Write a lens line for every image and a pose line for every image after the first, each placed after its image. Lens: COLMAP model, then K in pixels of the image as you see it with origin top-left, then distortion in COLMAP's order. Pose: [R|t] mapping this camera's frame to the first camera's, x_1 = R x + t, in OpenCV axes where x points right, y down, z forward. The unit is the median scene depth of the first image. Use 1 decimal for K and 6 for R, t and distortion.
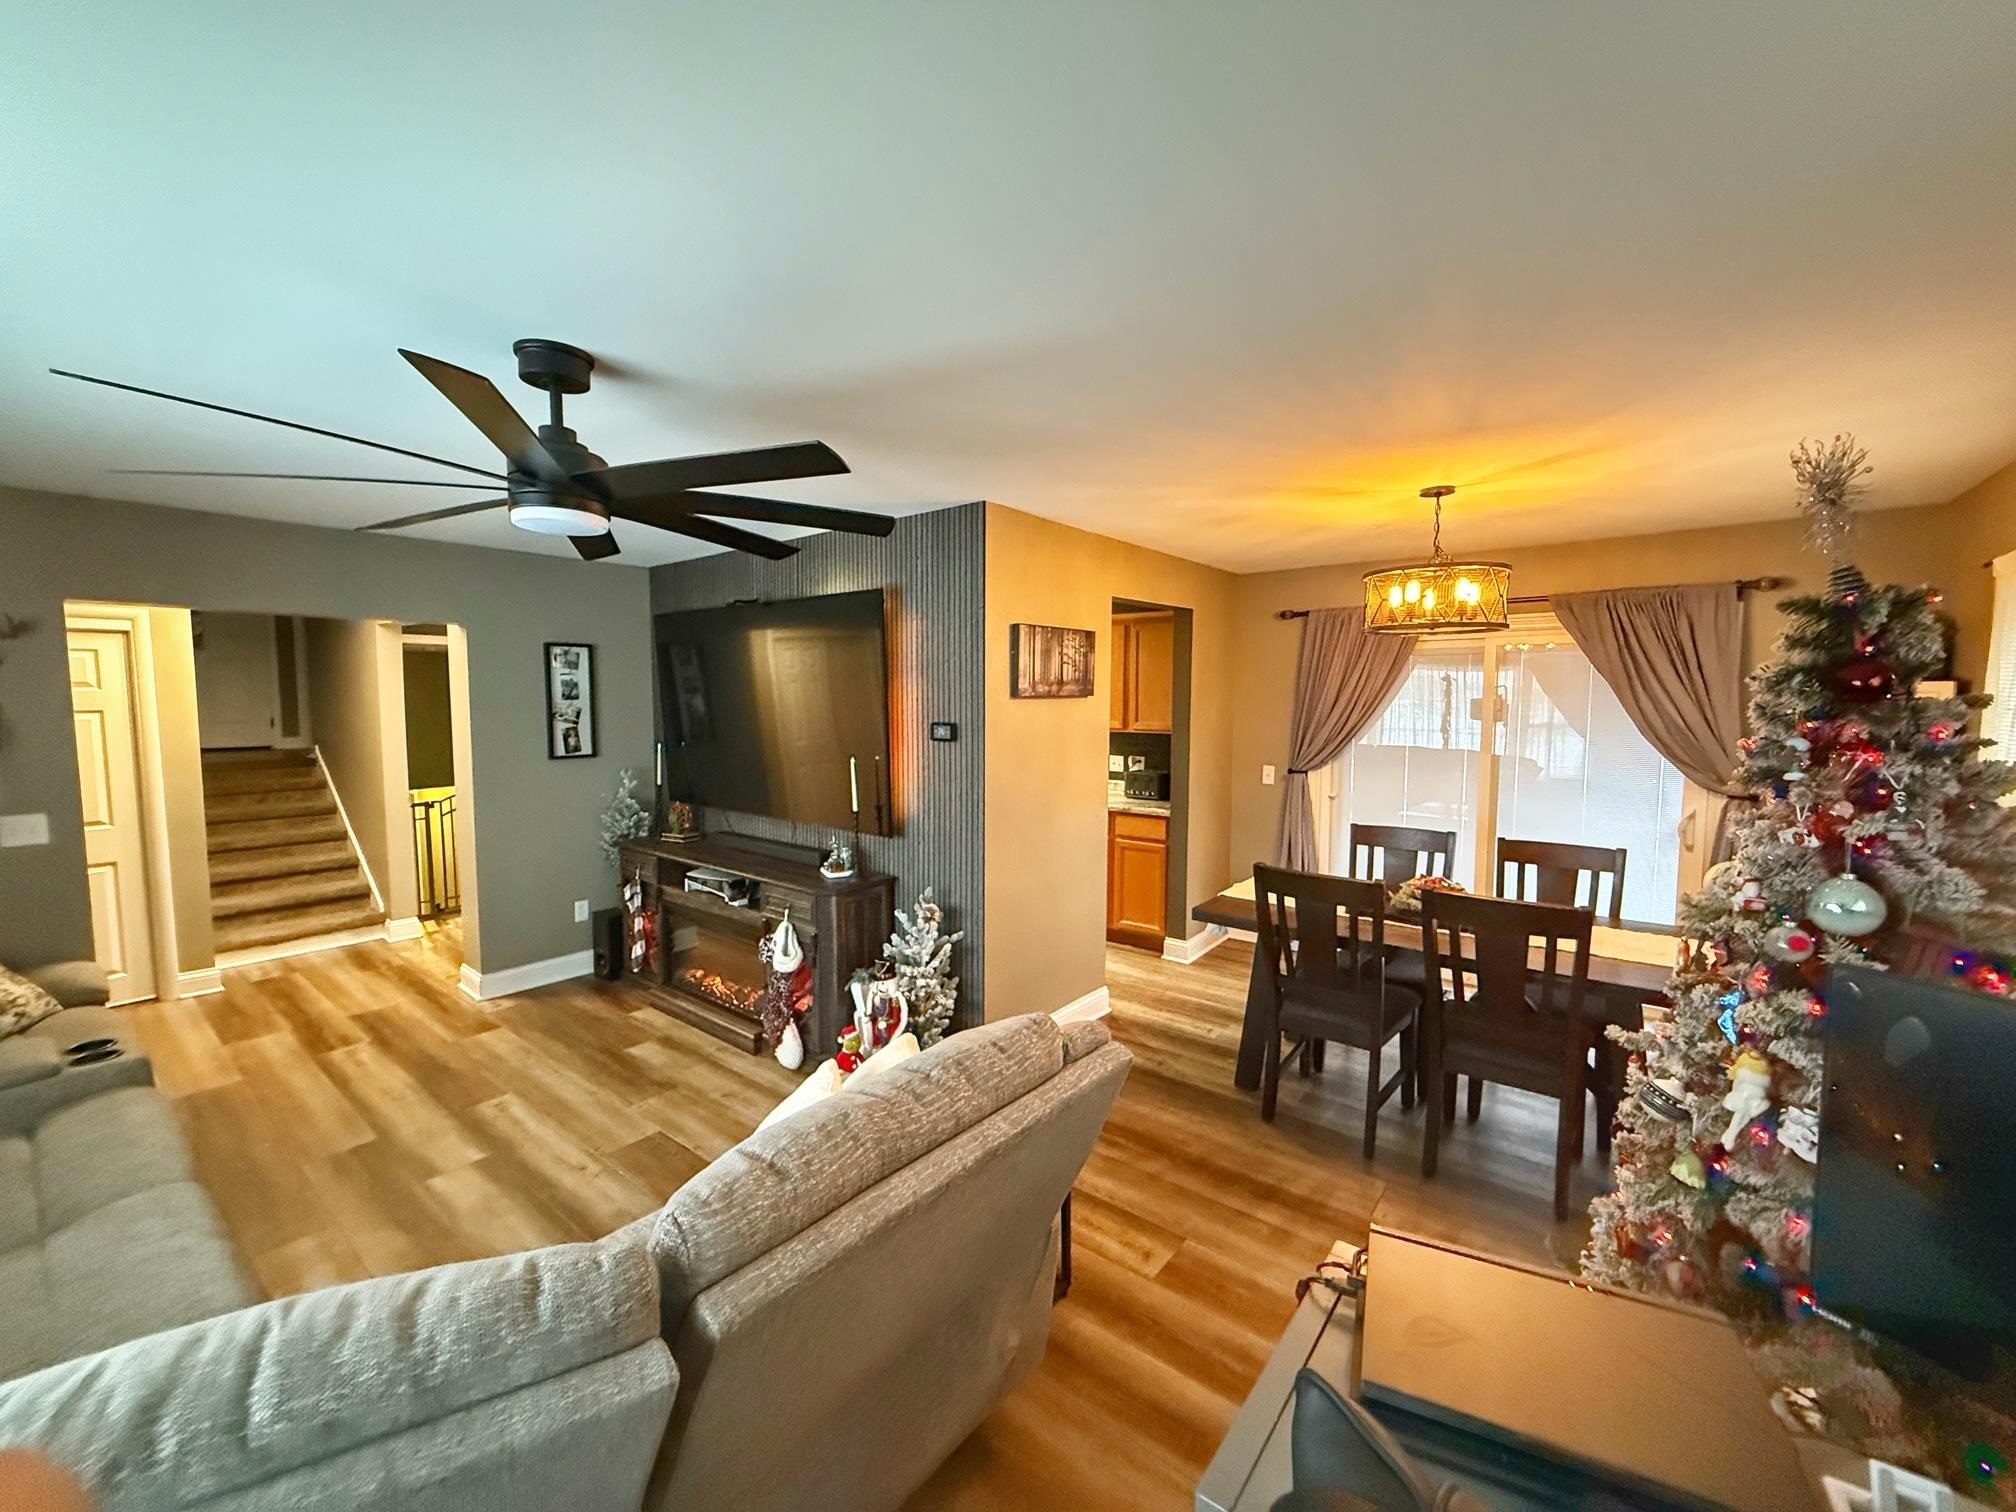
lens RADIAL K [[798.0, 0, 1008.0], [0, 798.0, 756.0], [0, 0, 1]] dist [-0.001305, 0.000073]
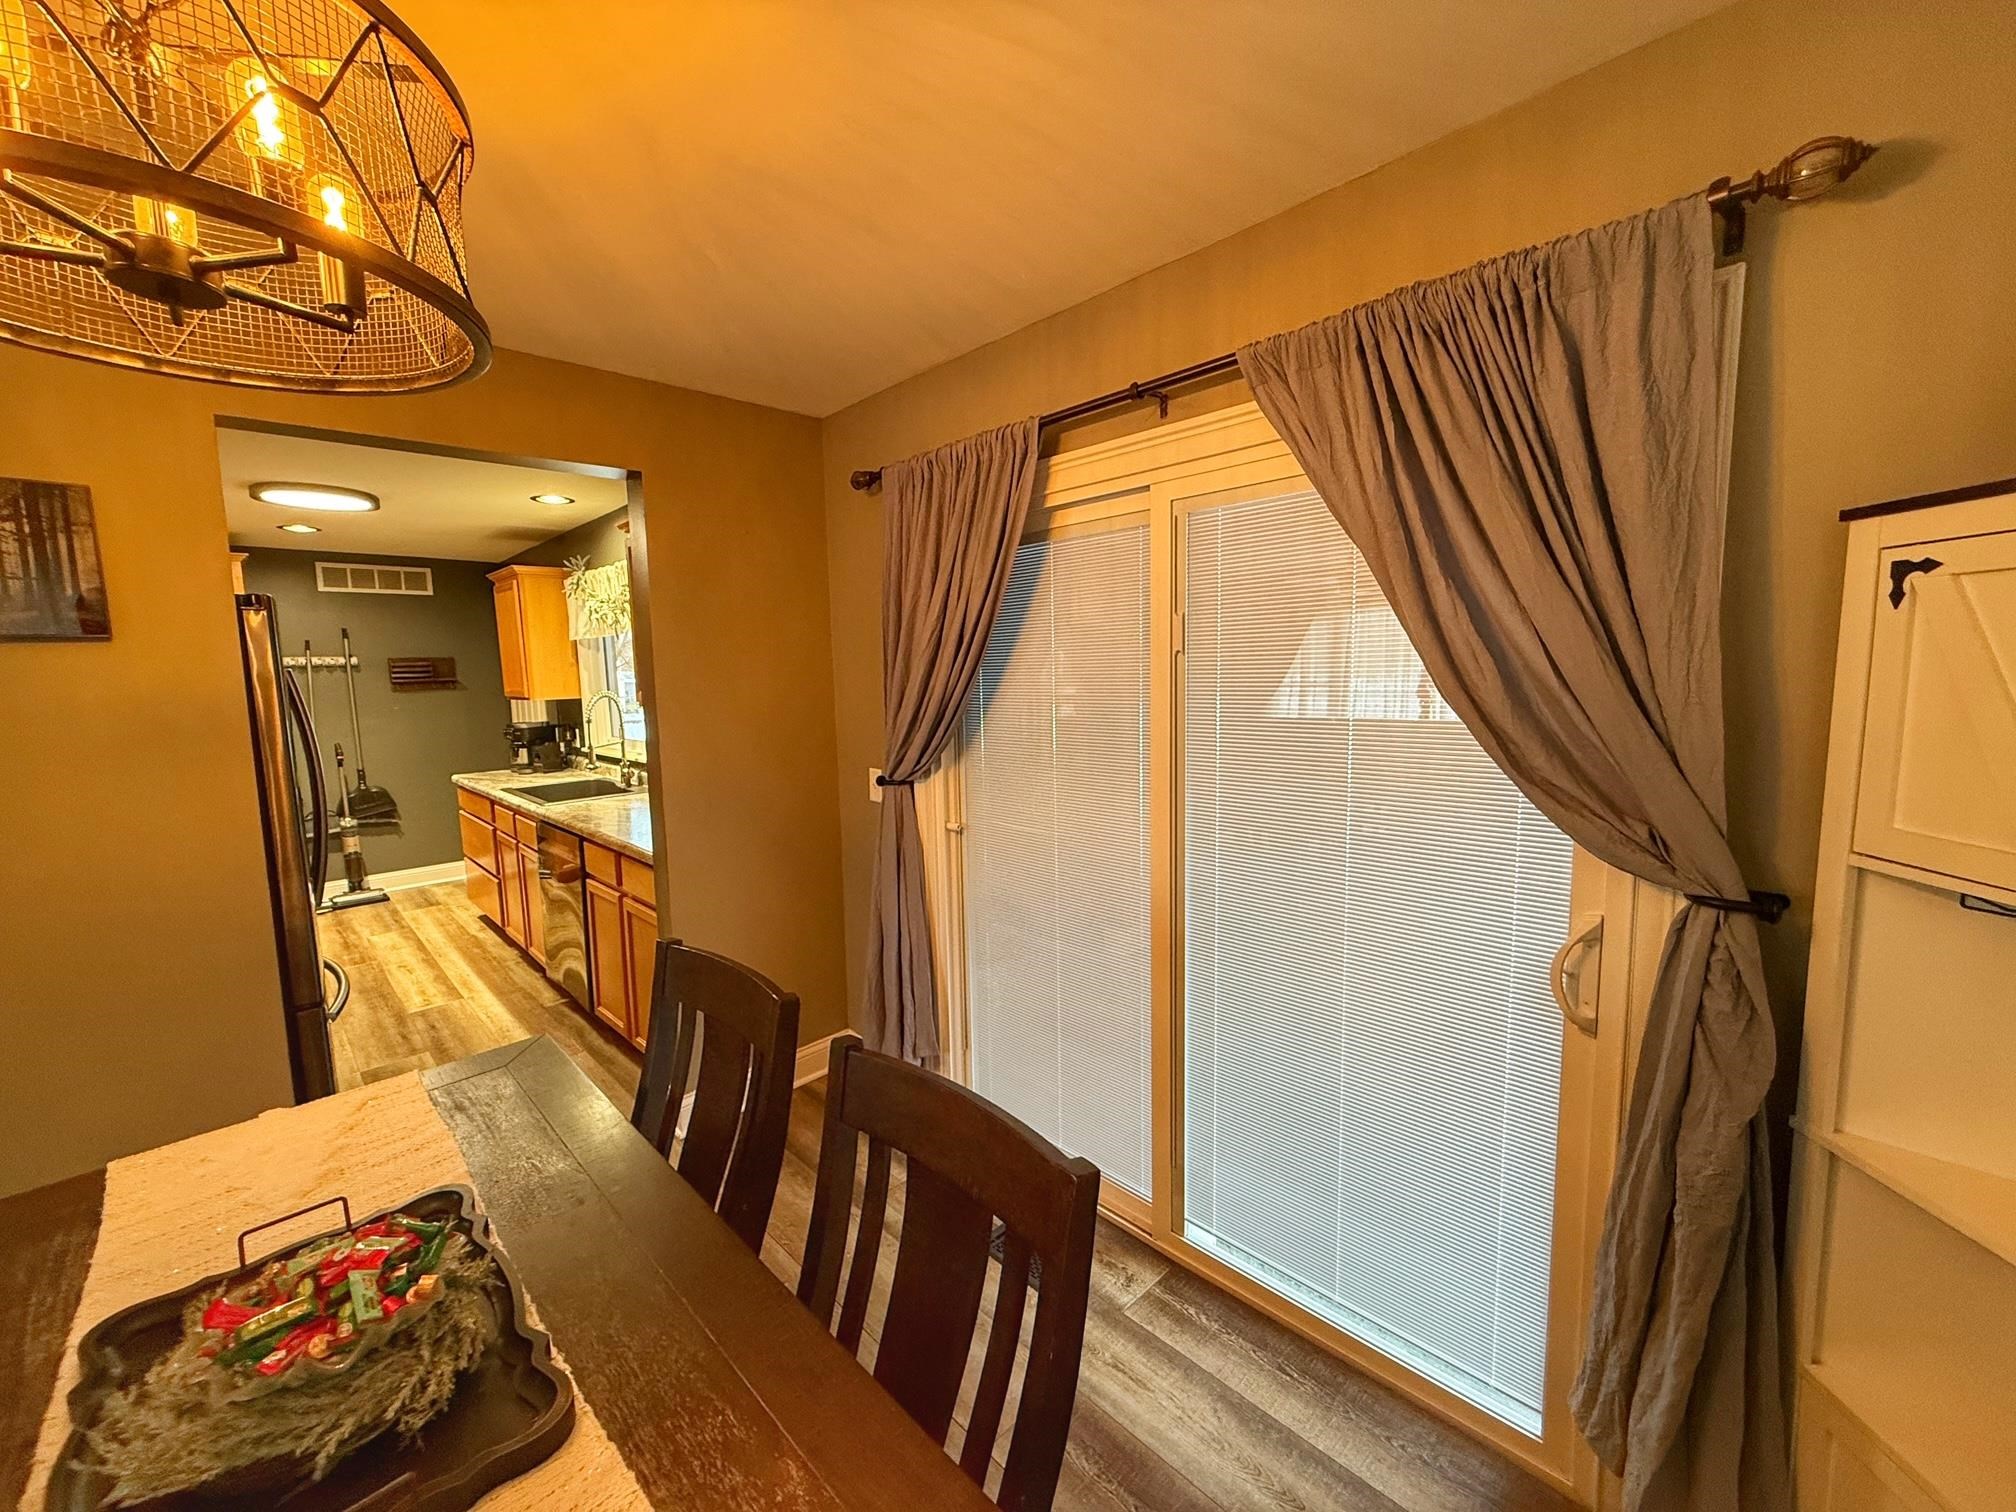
lens RADIAL K [[798.0, 0, 1008.0], [0, 798.0, 756.0], [0, 0, 1]] dist [-0.001305, 0.000073]
pose [[0.991596, -0.016661, -0.128294, 0.674915], [0.021358, 0.999148, 0.035326, -0.021652], [0.127596, -0.037769, 0.991107, 0.649921]]
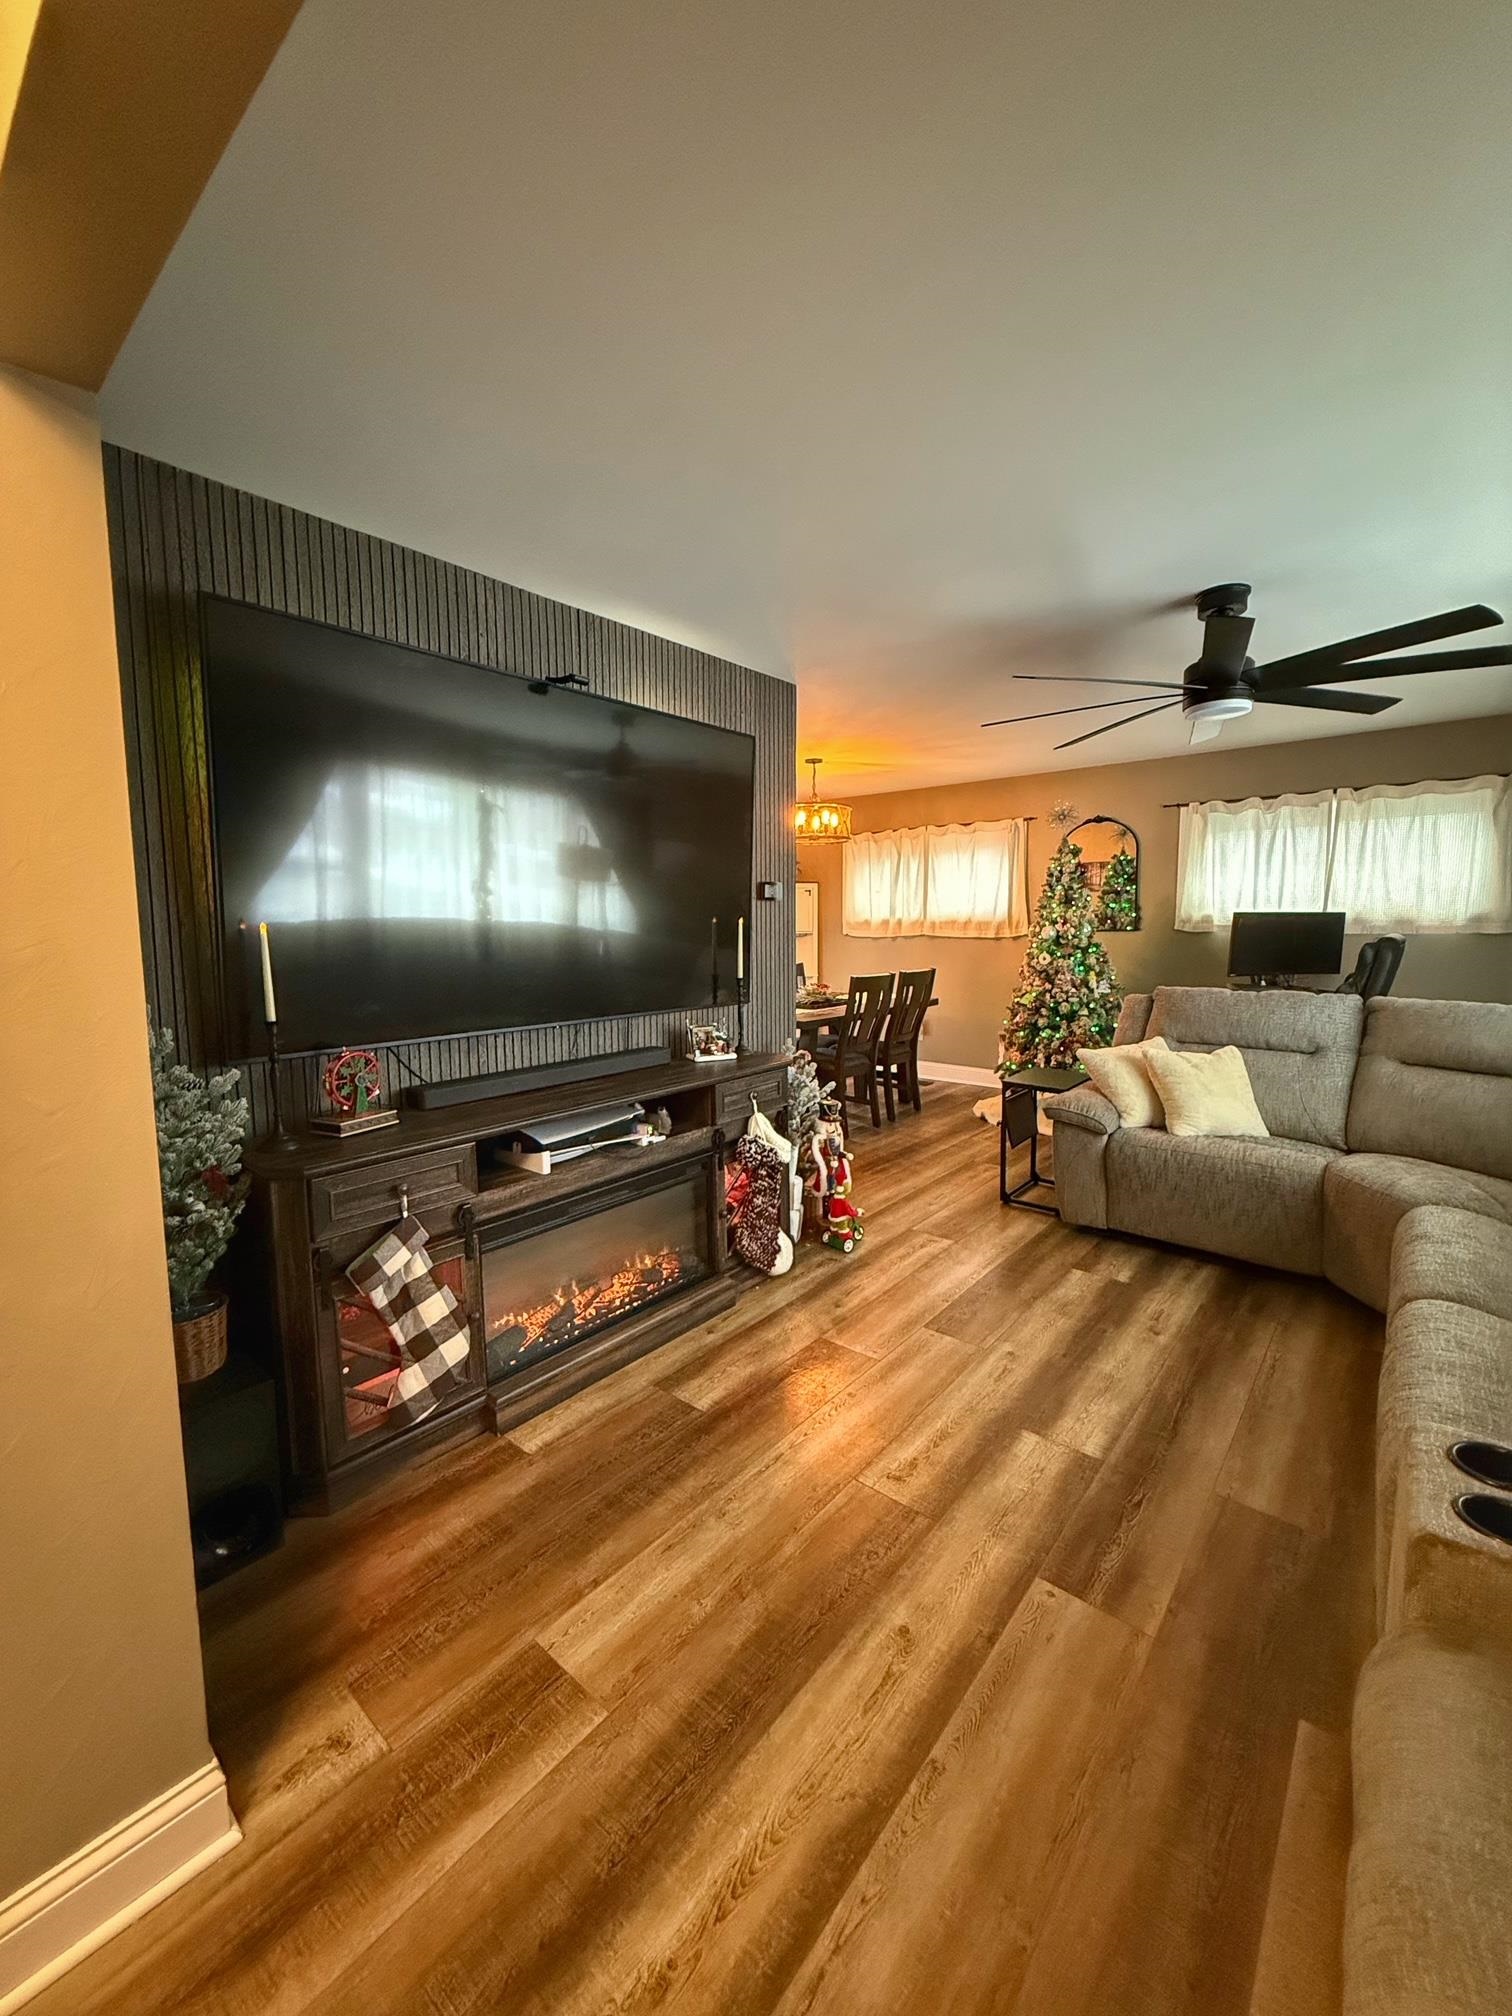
lens RADIAL K [[798.0, 0, 756.0], [0, 798.0, 1008.0], [0, 0, 1]] dist [-0.001305, 0.000073]
pose [[0.034703, -0.110386, 0.993283, -1.013083], [0.084097, 0.990679, 0.107159, 0.006747], [-0.995853, 0.079813, 0.043663, 0.883433]]
